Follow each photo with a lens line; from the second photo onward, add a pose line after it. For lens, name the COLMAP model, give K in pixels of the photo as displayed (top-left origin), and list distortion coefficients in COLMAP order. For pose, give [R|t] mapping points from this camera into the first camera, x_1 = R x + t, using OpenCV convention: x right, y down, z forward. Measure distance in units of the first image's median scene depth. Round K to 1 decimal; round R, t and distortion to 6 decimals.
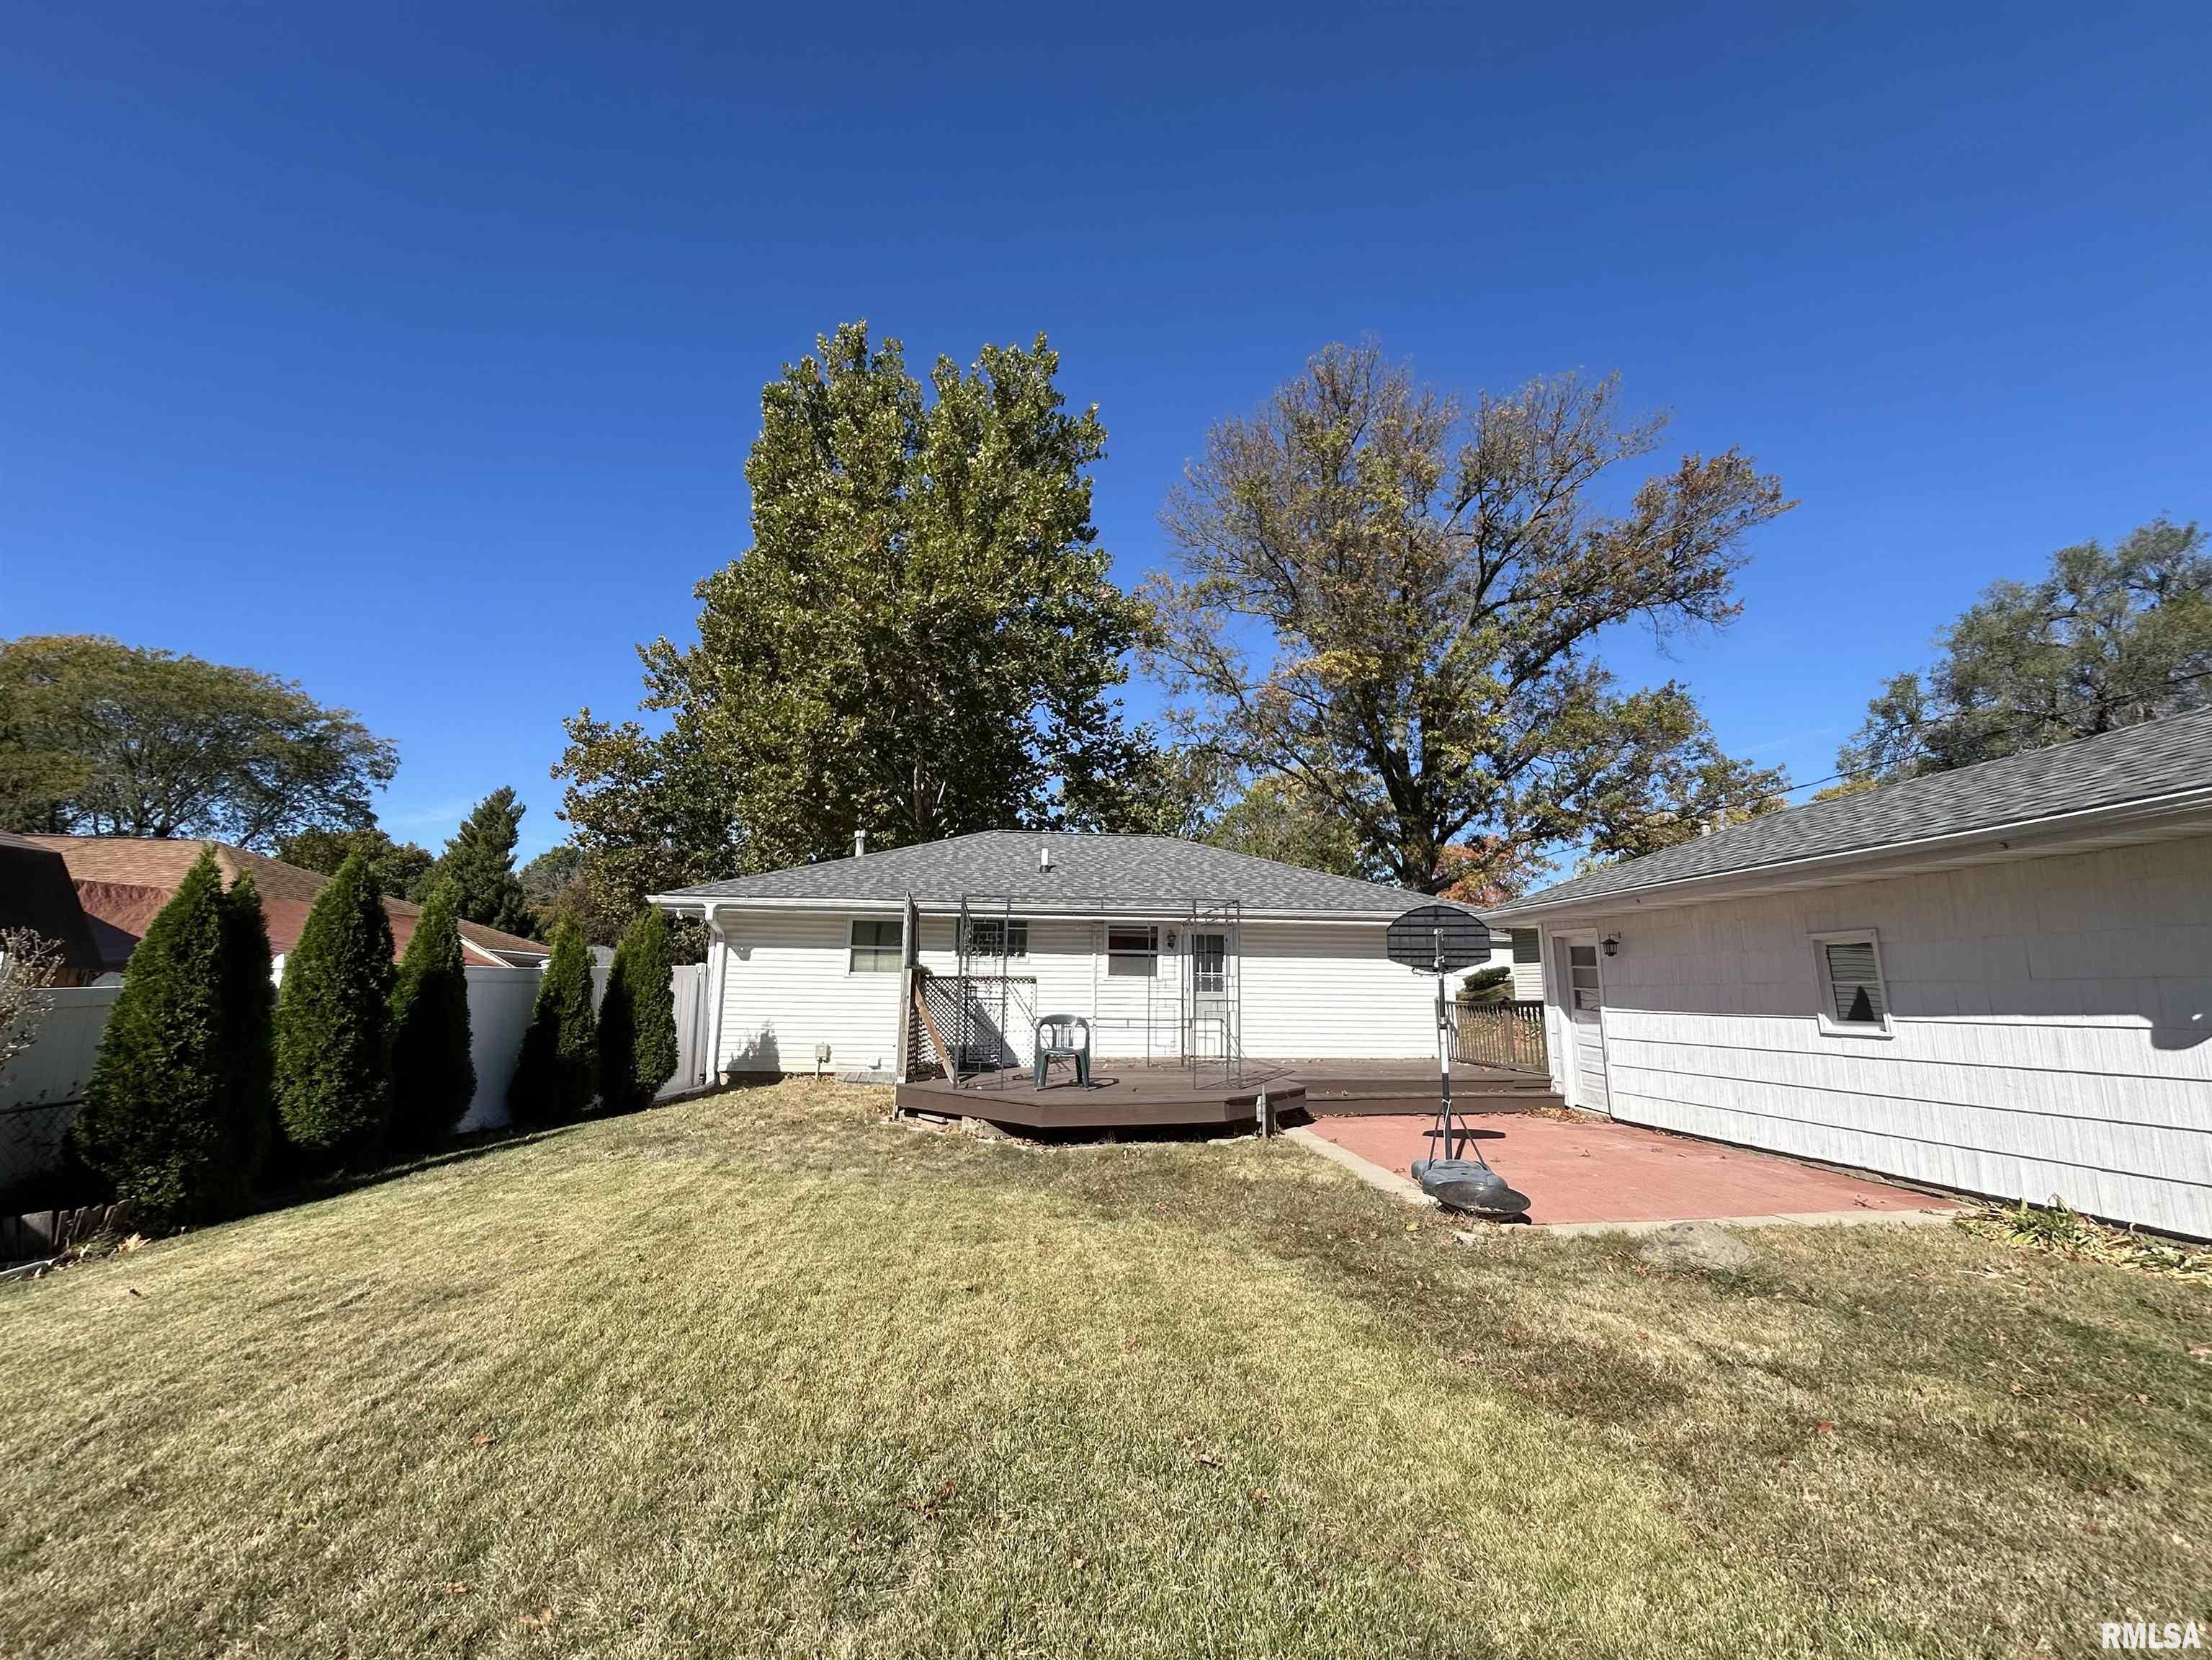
lens RADIAL K [[910.5, 0, 1103.6], [0, 910.5, 824.5], [0, 0, 1]] dist [0.000147, 0.000289]
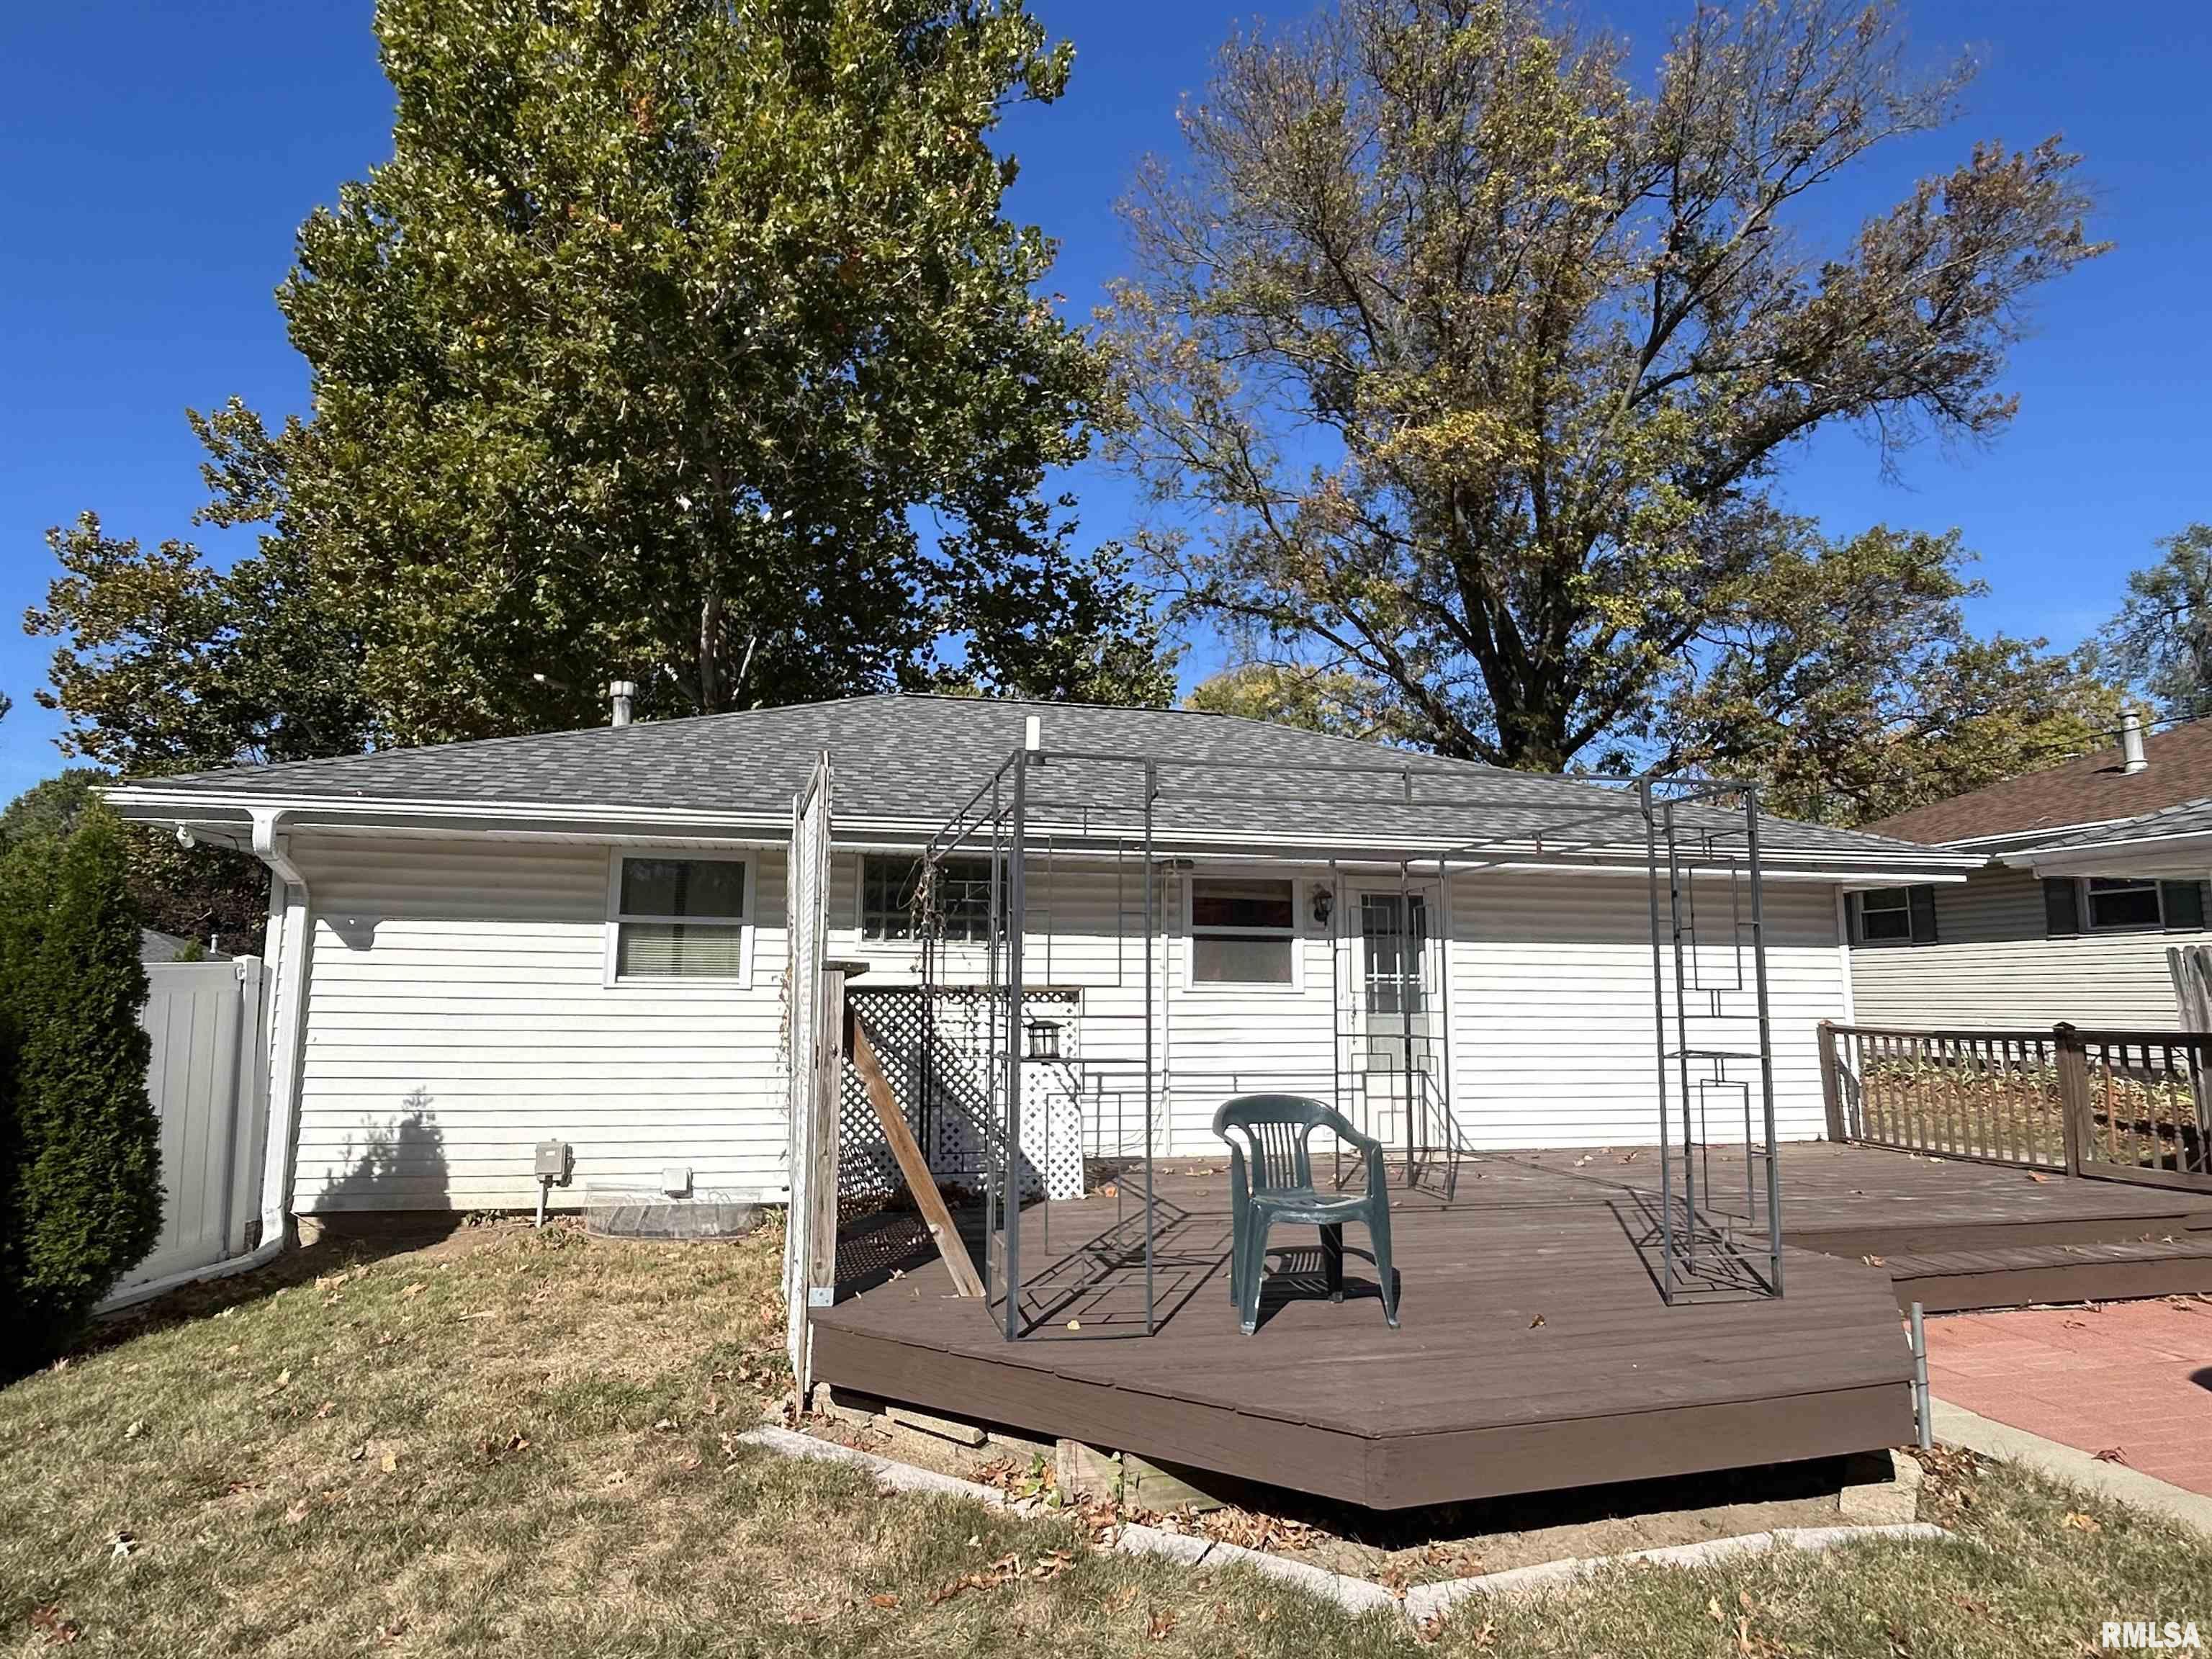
lens RADIAL K [[1295.7, 0, 1100.9], [0, 1295.7, 824.7], [0, 0, 1]] dist [-0.021635, 0.016887]
pose [[0.992142, 0.011001, 0.124635, -0.090424], [-0.017188, 0.998667, 0.048672, 0.039864], [-0.123933, -0.050432, 0.991008, 0.259121]]
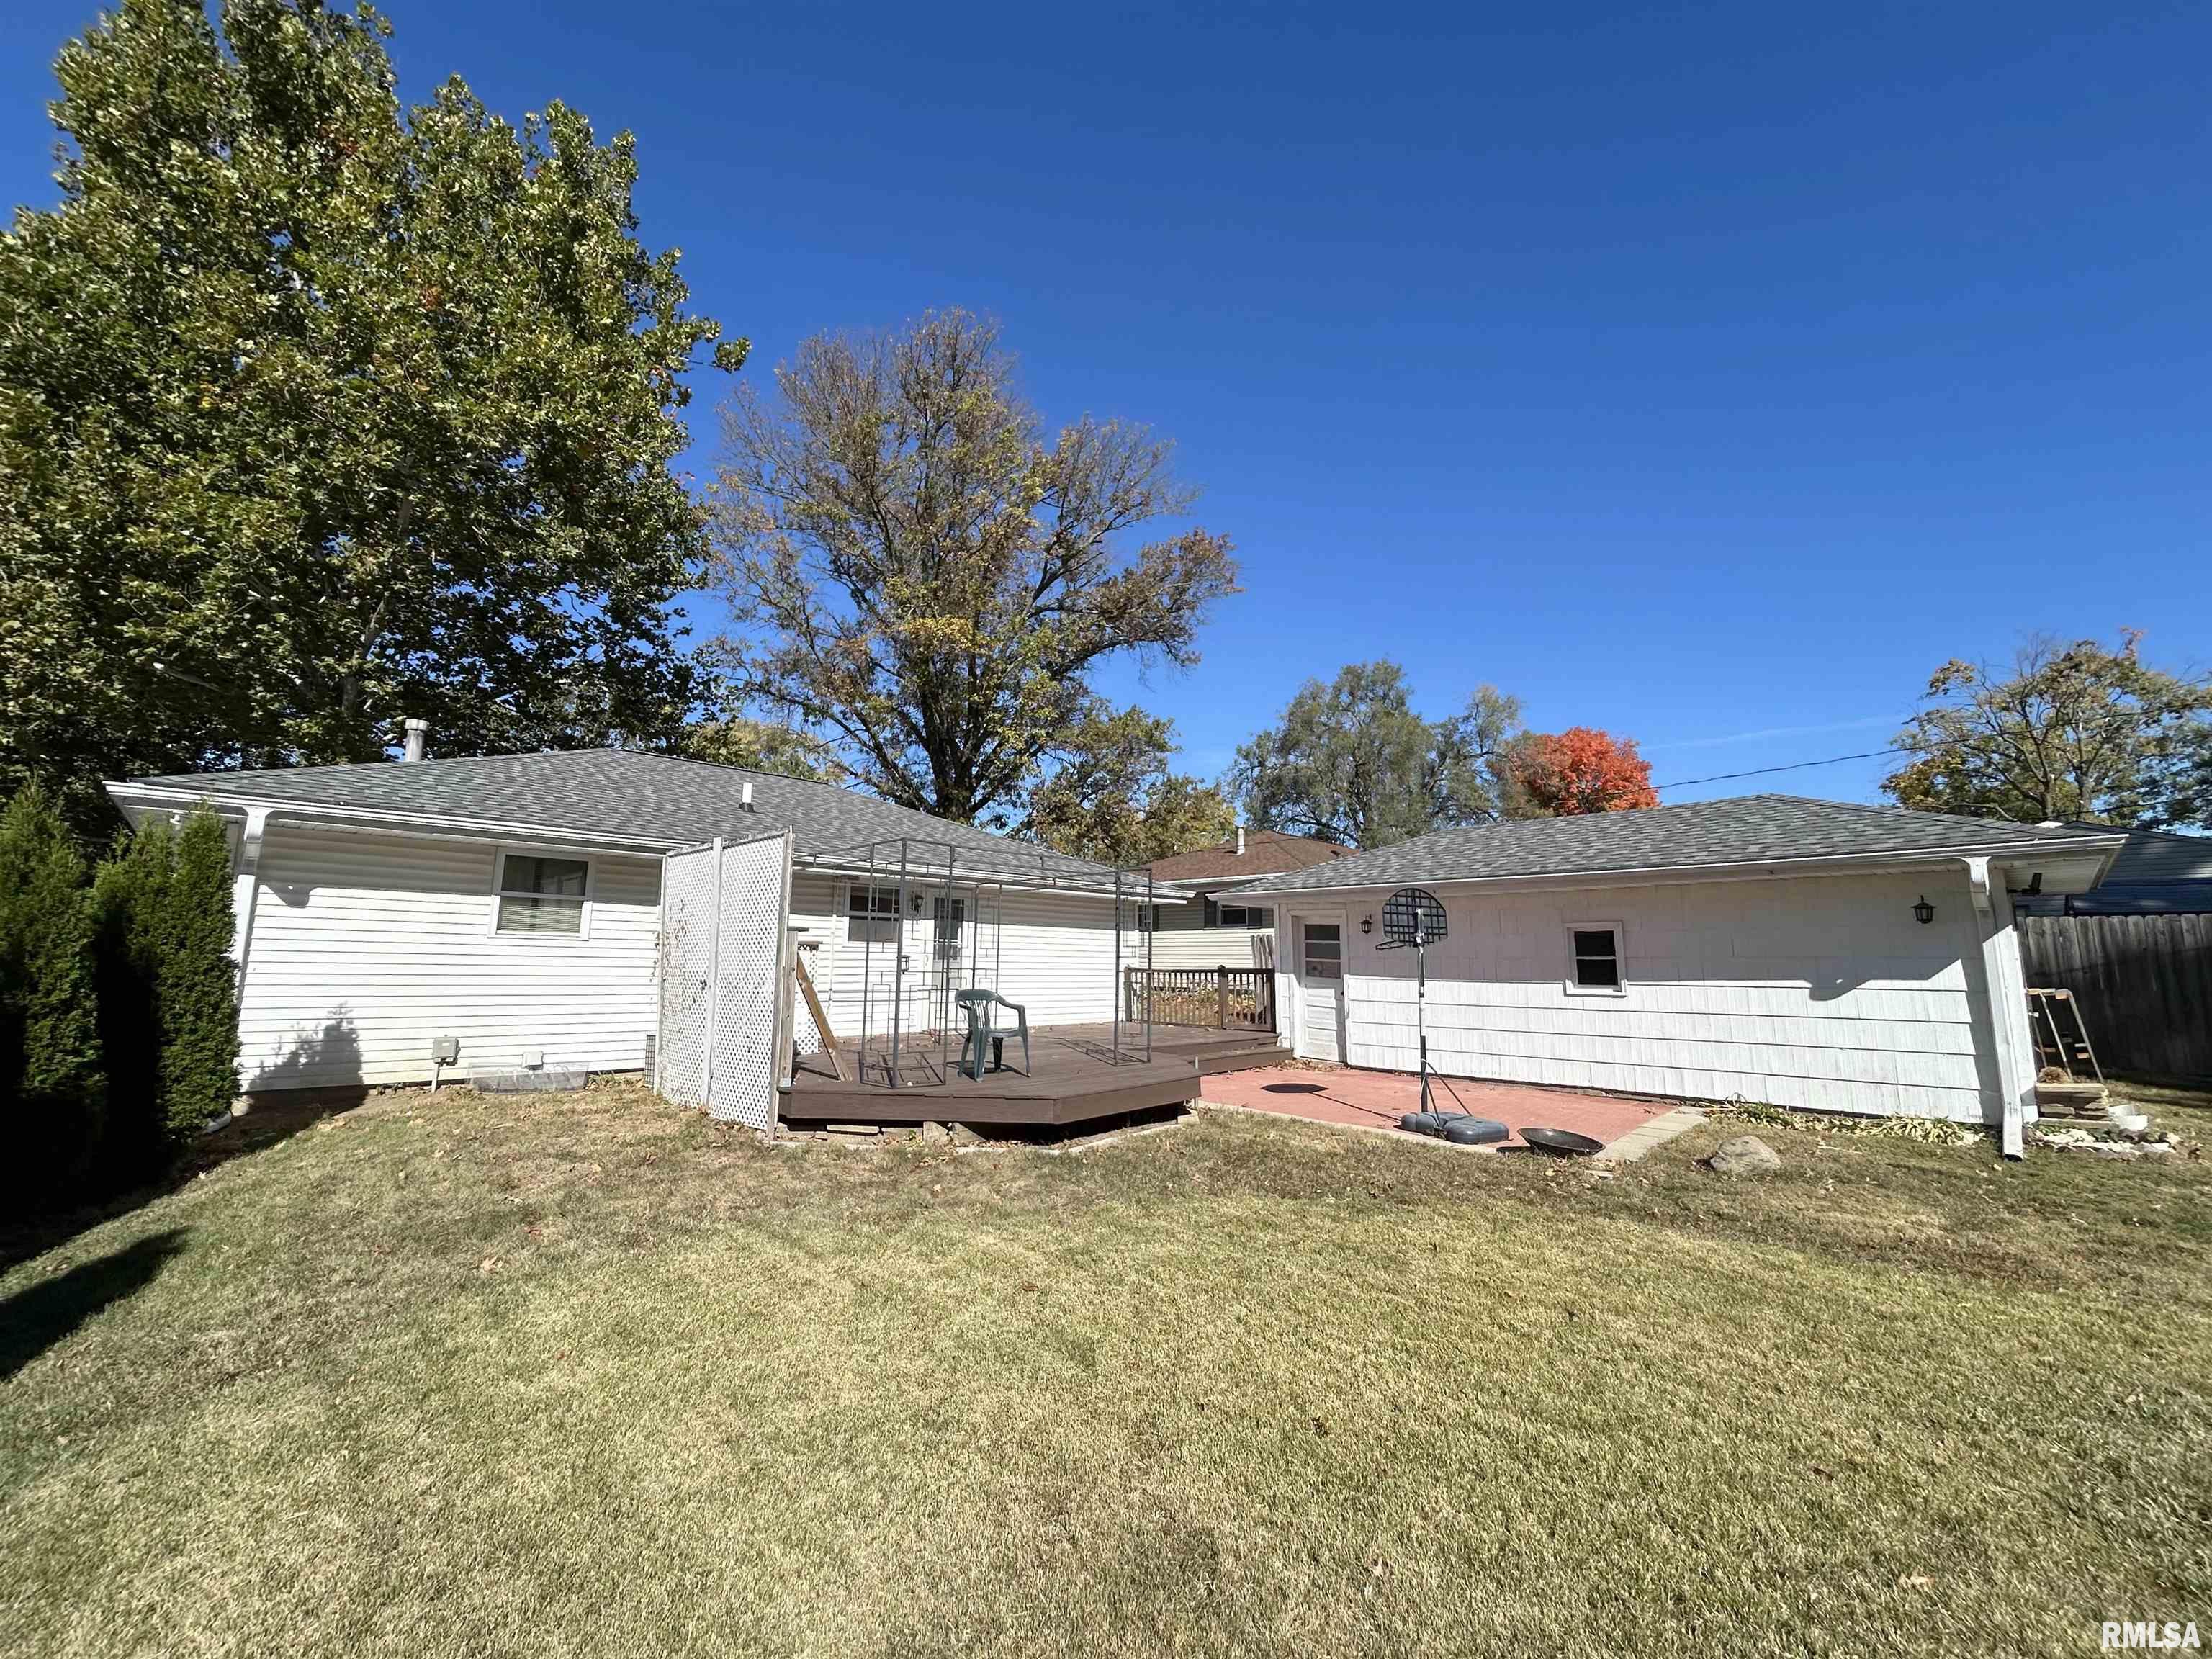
lens RADIAL K [[886.8, 0, 1106.0], [0, 886.8, 829.5], [0, 0, 1]] dist [-0.002906, 0.000050]
pose [[0.778714, 0.093400, 0.620387, -0.240390], [-0.118691, 0.992931, -0.000506, 0.024508], [-0.616049, -0.073240, 0.784295, 0.149314]]
